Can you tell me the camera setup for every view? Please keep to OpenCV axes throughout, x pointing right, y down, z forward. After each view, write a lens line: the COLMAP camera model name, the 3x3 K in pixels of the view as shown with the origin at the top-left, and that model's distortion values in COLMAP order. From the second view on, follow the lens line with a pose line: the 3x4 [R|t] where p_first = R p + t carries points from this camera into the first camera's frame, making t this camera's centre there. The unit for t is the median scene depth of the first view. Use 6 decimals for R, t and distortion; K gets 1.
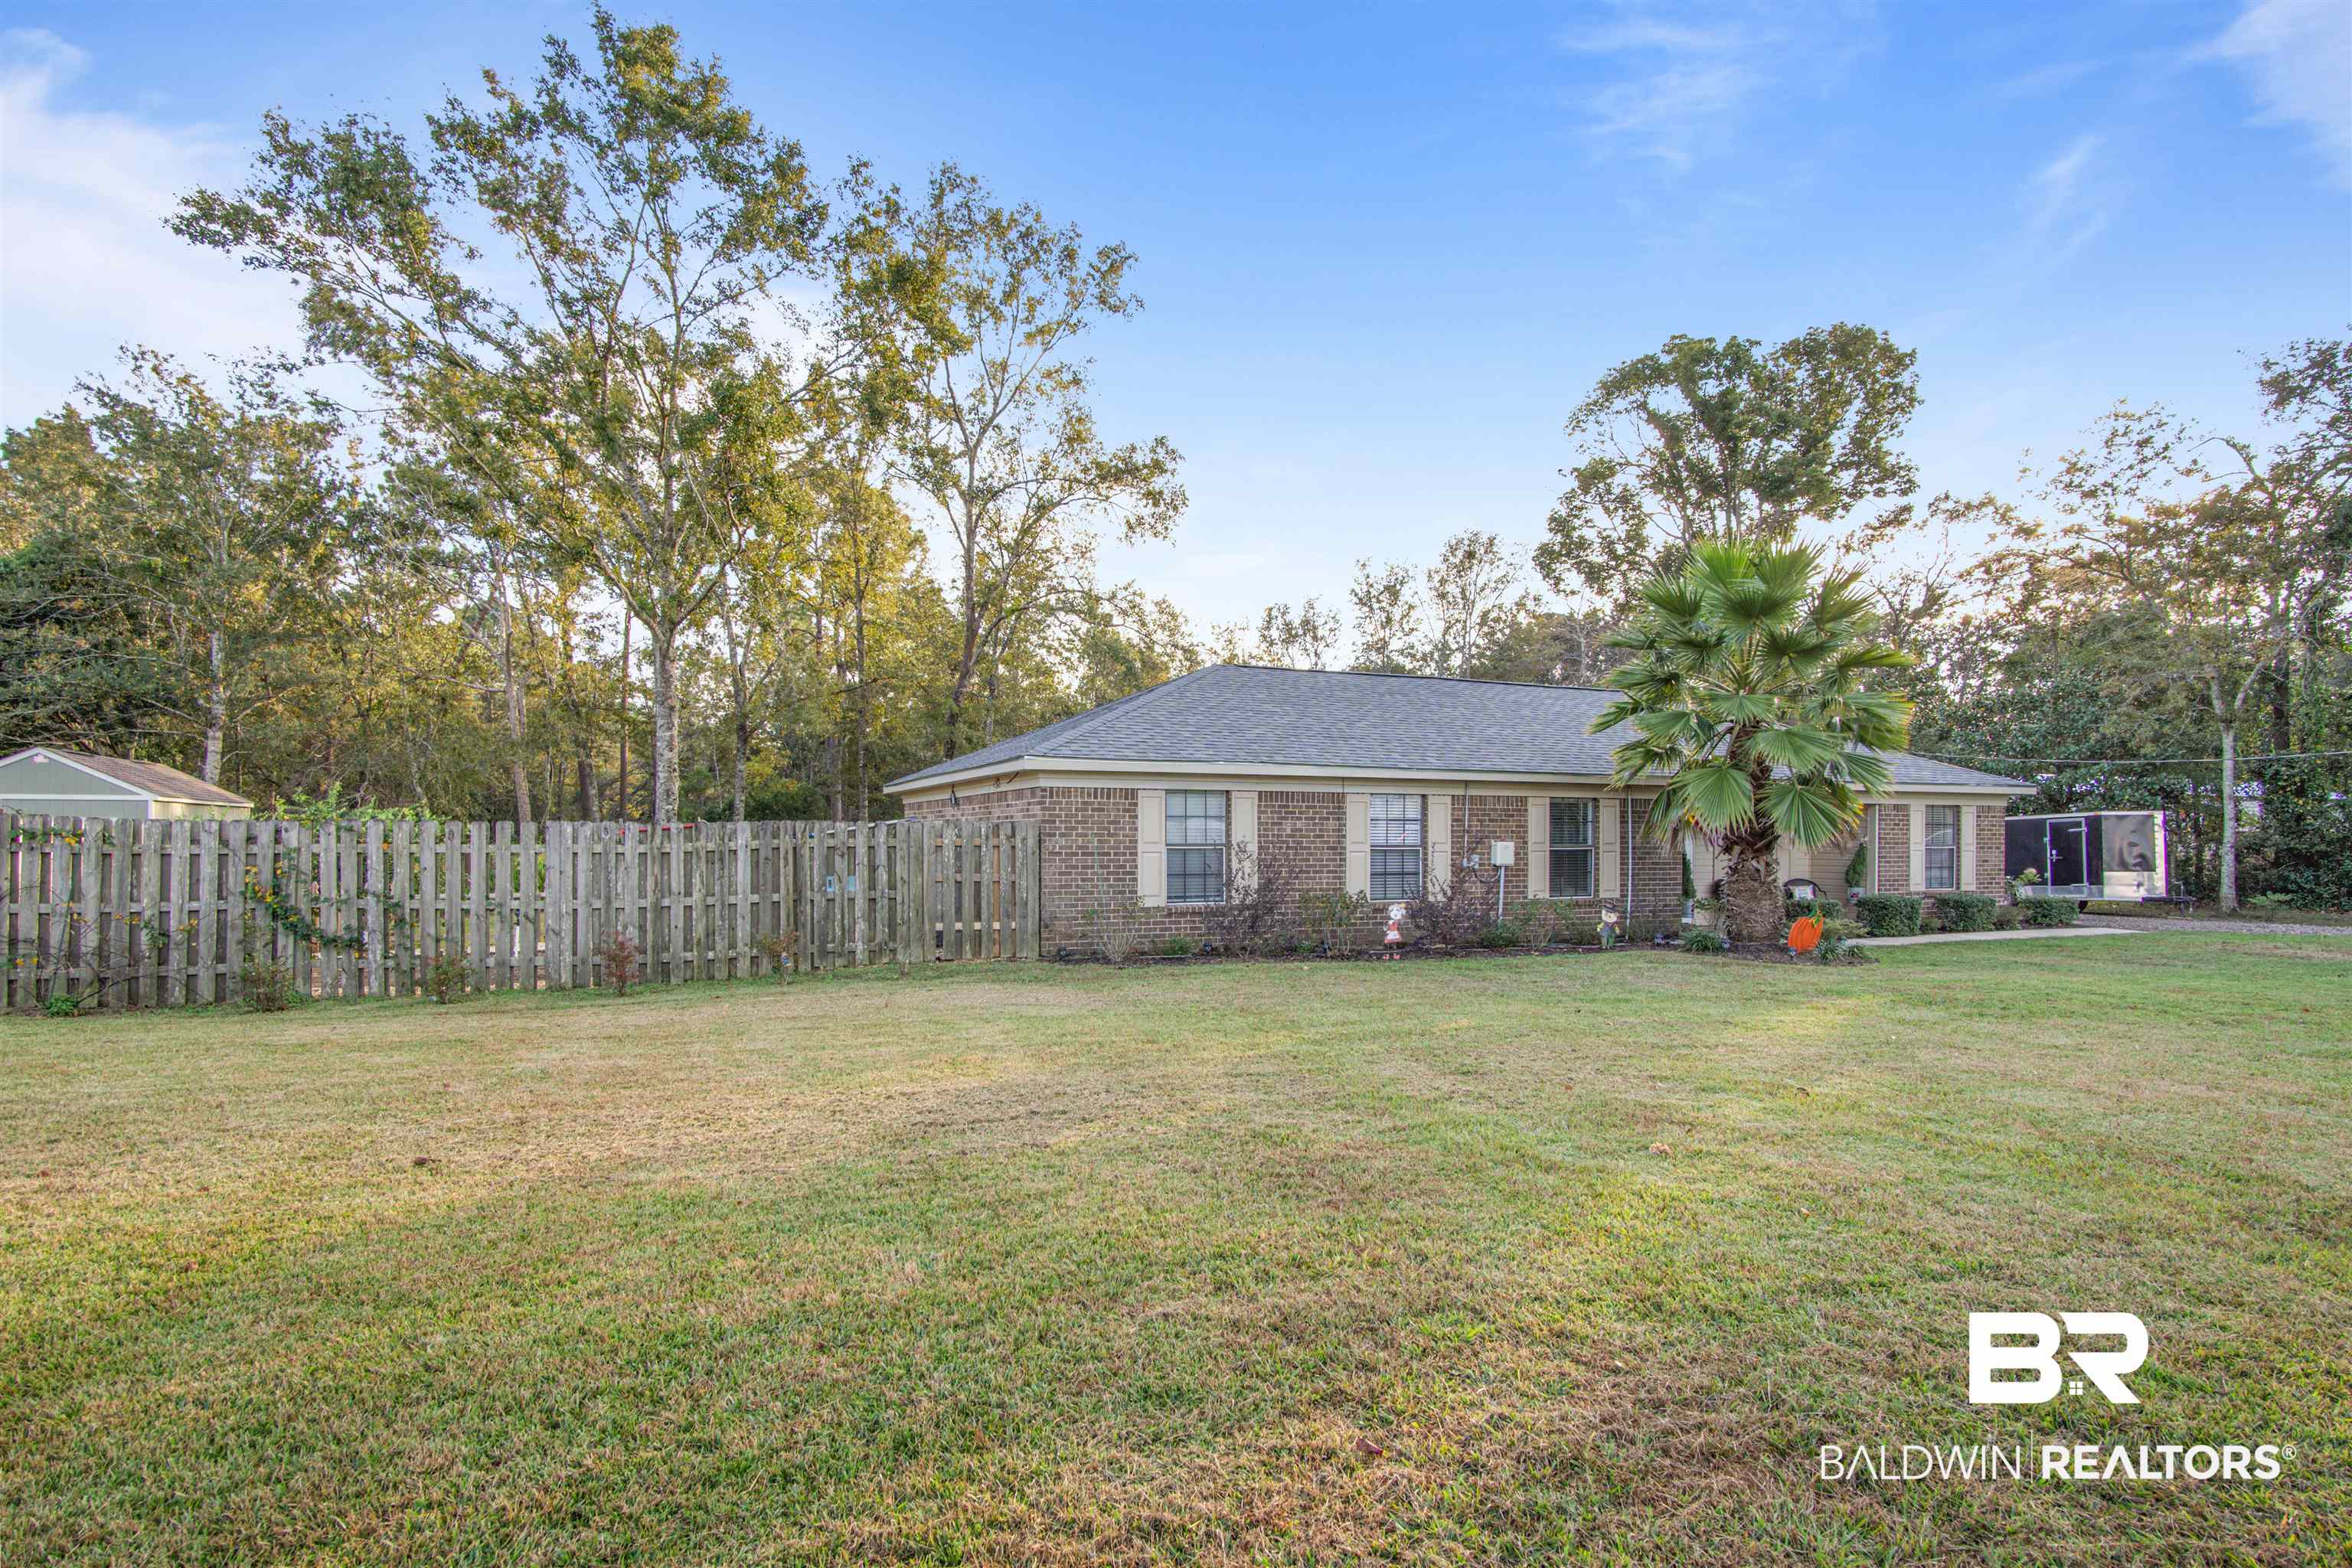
lens RADIAL K [[1281.6, 0, 1179.3], [0, 1281.6, 836.7], [0, 0, 1]] dist [-0.011529, 0.006973]
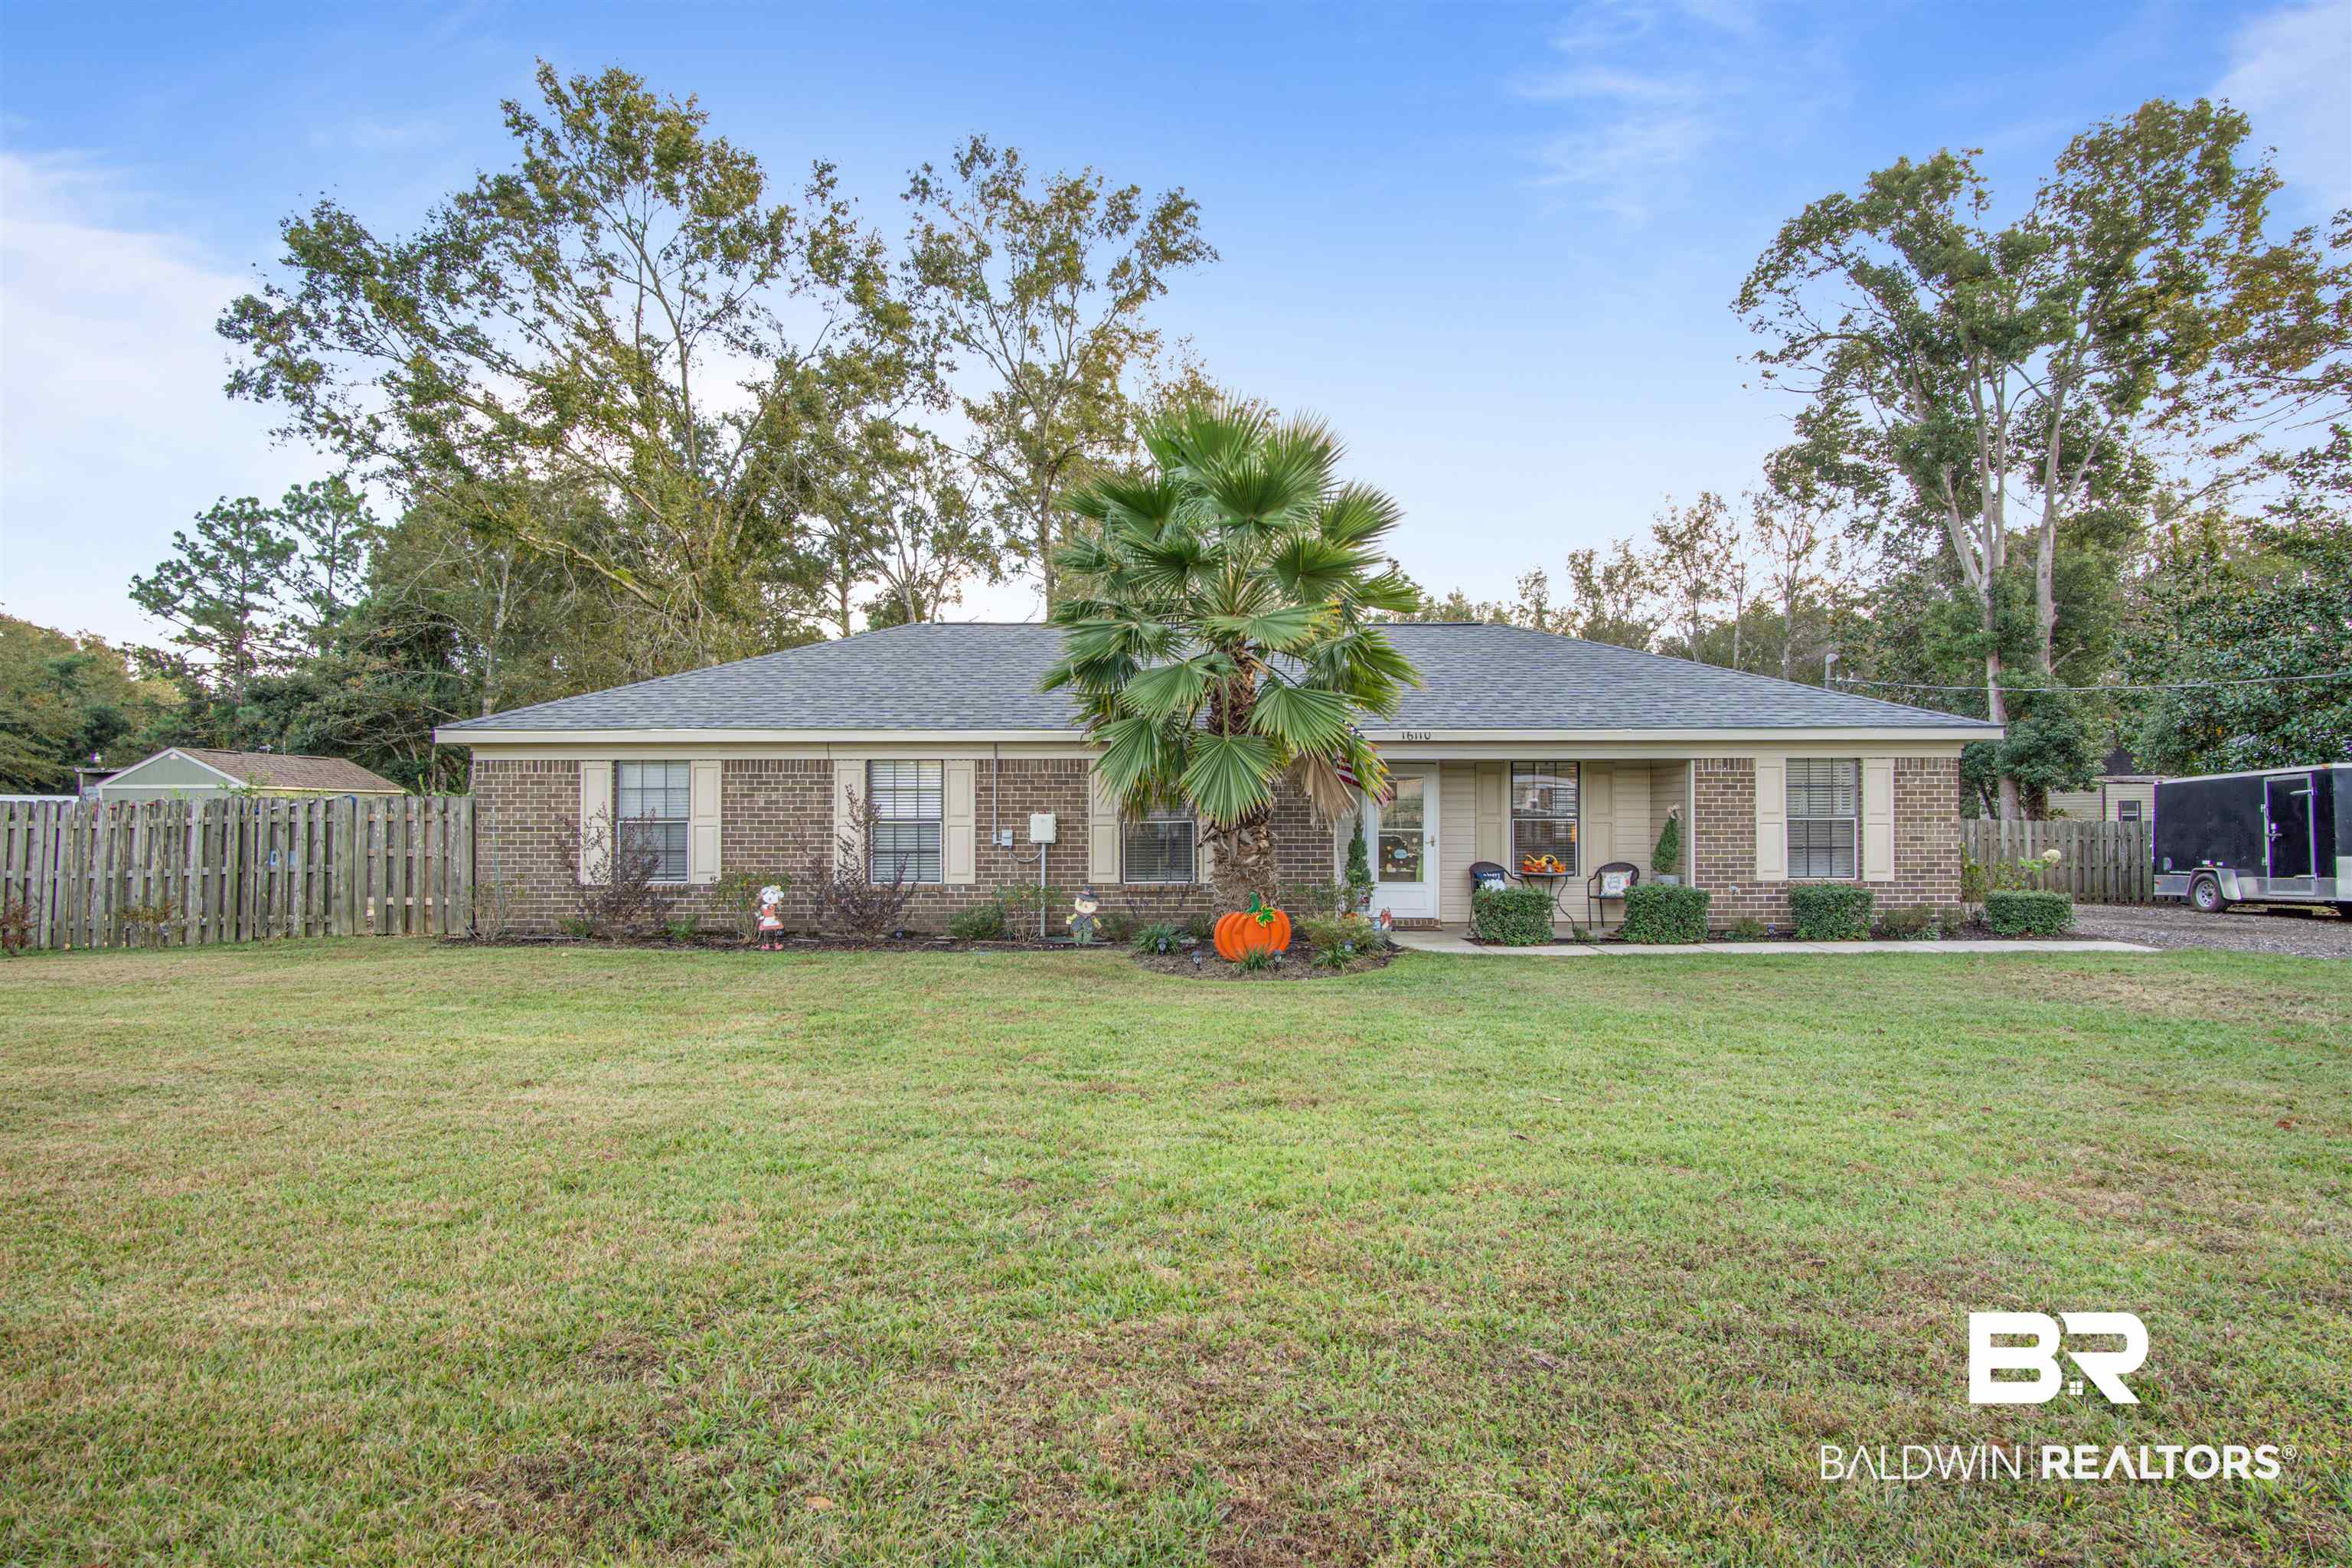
lens RADIAL K [[1281.6, 0, 1176.1], [0, 1281.6, 789.6], [0, 0, 1]] dist [-0.011529, 0.006973]
pose [[0.918179, -0.013359, -0.395942, 0.705782], [0.006112, 0.999790, -0.019559, 0.005083], [0.396120, 0.015539, 0.918067, 0.286630]]
